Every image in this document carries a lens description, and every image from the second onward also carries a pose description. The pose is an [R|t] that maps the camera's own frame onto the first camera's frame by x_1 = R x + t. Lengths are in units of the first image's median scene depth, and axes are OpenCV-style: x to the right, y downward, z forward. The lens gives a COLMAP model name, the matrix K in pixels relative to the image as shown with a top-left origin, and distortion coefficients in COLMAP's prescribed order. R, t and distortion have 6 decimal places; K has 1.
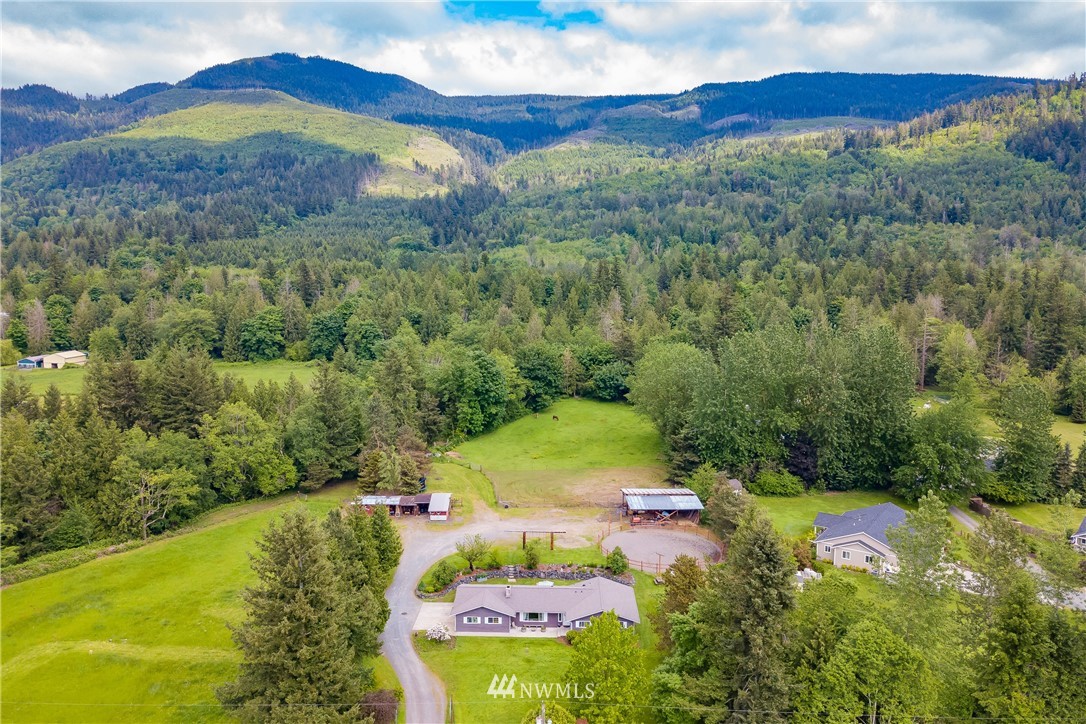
lens RADIAL K [[853.4, 0, 543.6], [0, 853.4, 364.8], [0, 0, 1]] dist [0.041793, 0.010763]
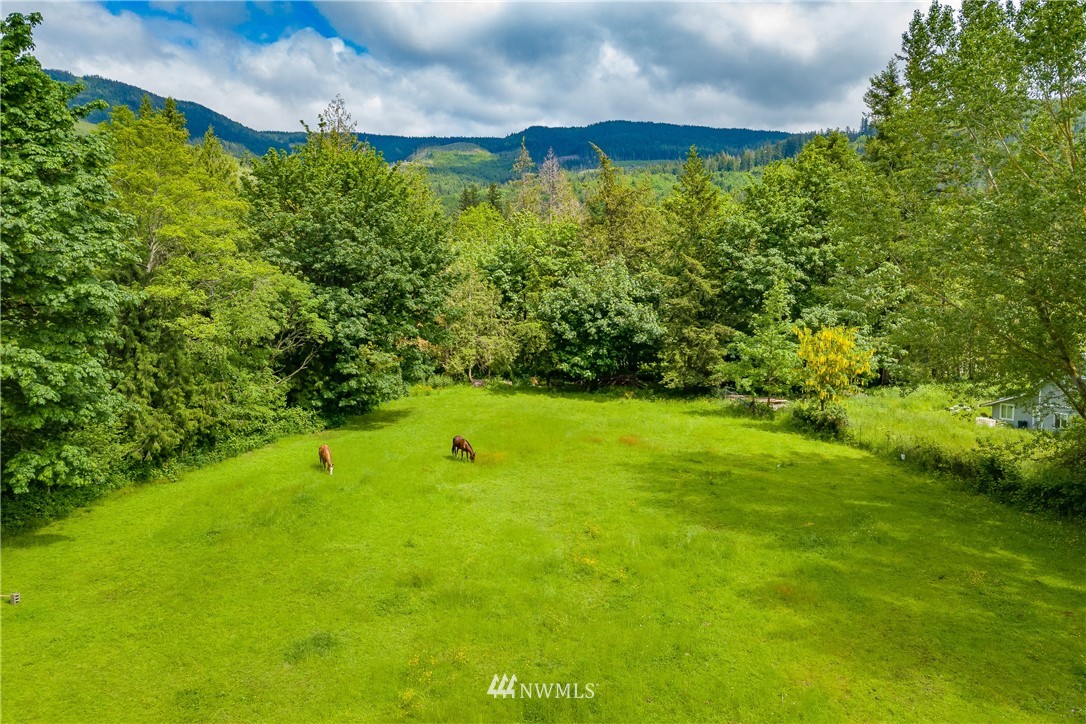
lens RADIAL K [[853.4, 0, 550.6], [0, 853.4, 362.0], [0, 0, 1]] dist [0.041793, 0.010763]
pose [[0.977382, -0.013453, 0.211054, -0.000938], [0.028291, 0.997322, -0.067443, 0.060254], [-0.209582, 0.071888, 0.975145, 0.799605]]
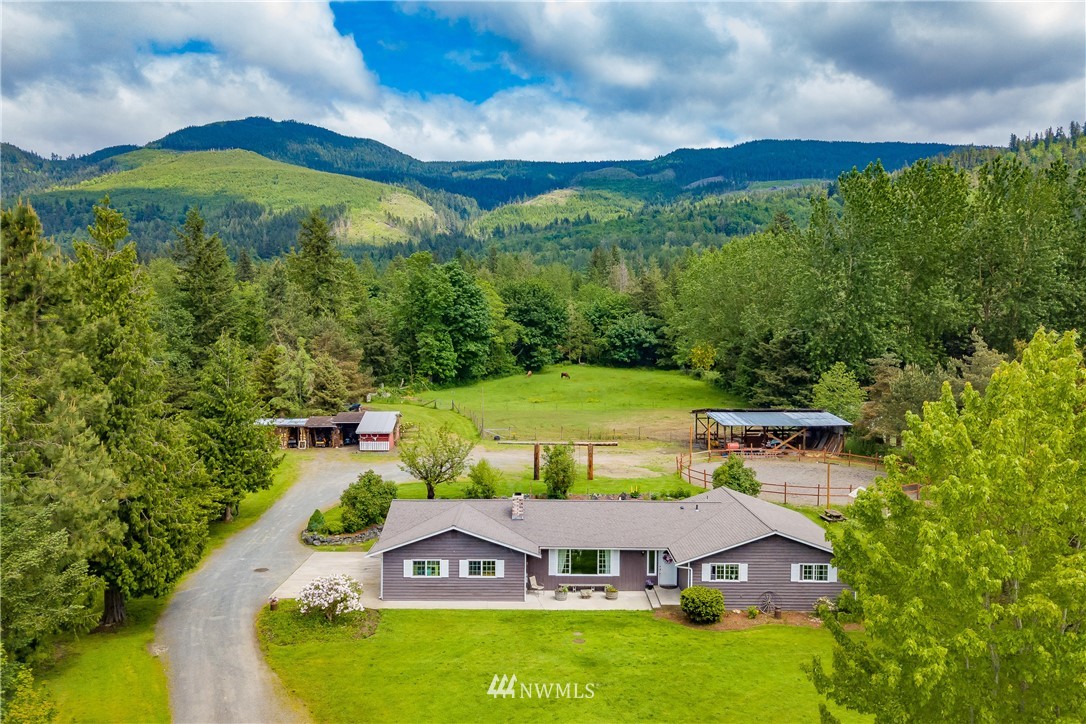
lens RADIAL K [[853.4, 0, 541.7], [0, 853.4, 360.3], [0, 0, 1]] dist [0.041793, 0.010763]
pose [[0.999594, -0.001841, 0.028437, -0.020999], [0.004418, 0.995859, -0.090806, 0.118484], [-0.028152, 0.090895, 0.995462, 0.300831]]
